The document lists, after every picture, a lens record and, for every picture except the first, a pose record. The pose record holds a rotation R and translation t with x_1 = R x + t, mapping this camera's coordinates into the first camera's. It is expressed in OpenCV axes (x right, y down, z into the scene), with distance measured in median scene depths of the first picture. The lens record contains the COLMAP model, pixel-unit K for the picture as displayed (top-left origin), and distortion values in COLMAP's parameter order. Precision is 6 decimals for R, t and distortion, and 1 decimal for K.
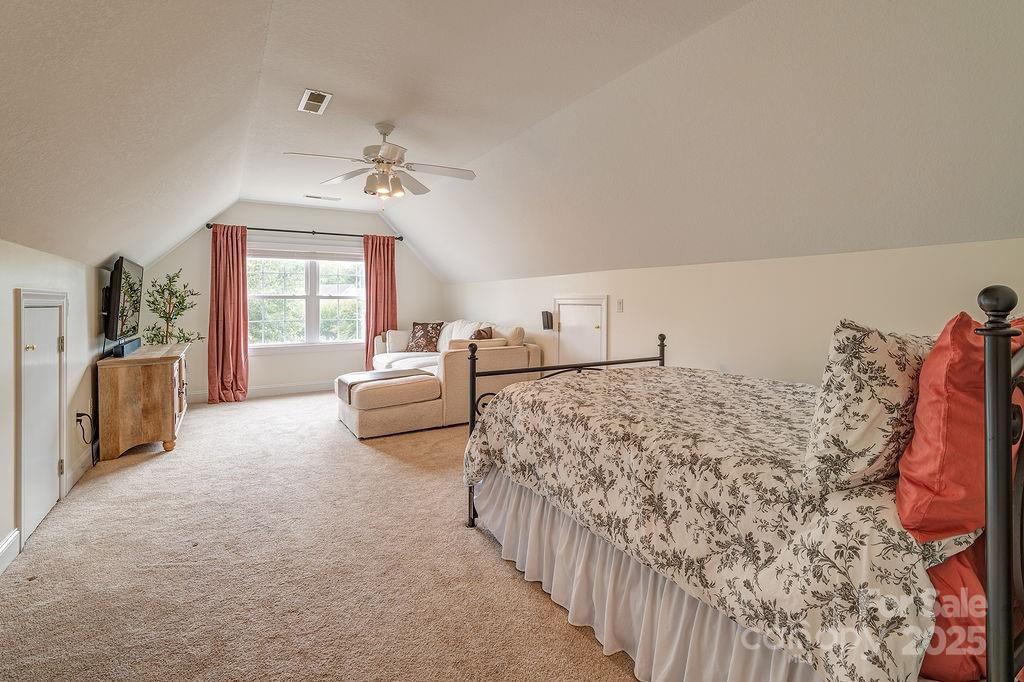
lens RADIAL K [[484.7, 0, 512.4], [0, 484.7, 302.7], [0, 0, 1]] dist [-0.000411, -0.000191]
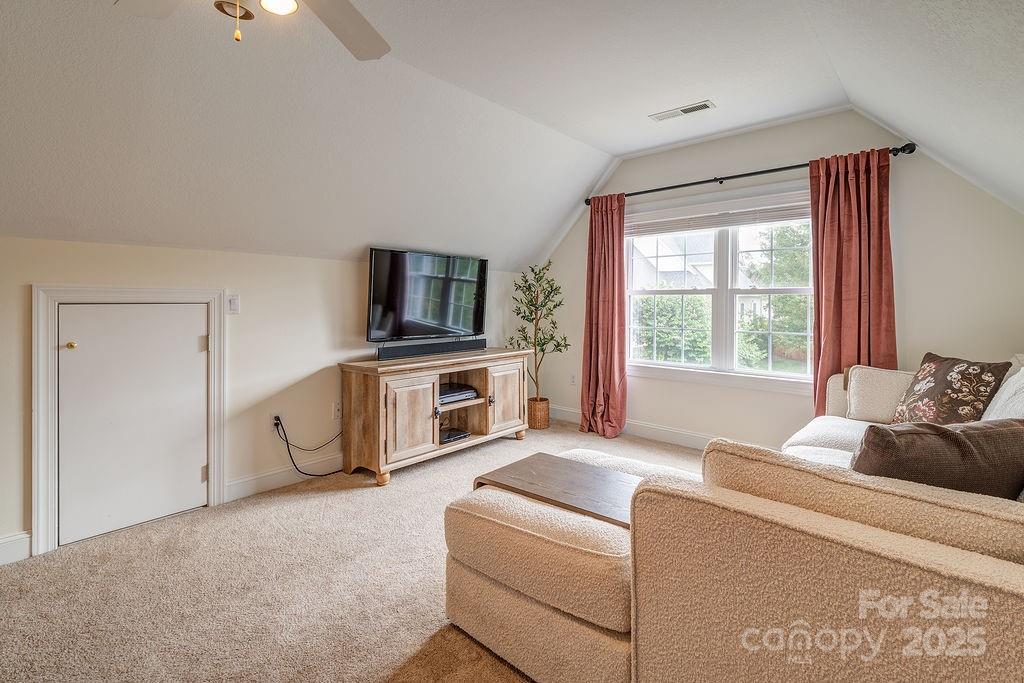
lens RADIAL K [[484.7, 0, 512.4], [0, 484.7, 303.2], [0, 0, 1]] dist [-0.000411, -0.000191]
pose [[0.297273, 0.012035, -0.954717, 0.072225], [-0.004240, 0.999927, 0.011285, -0.002707], [0.954783, 0.000693, 0.297302, 0.593093]]
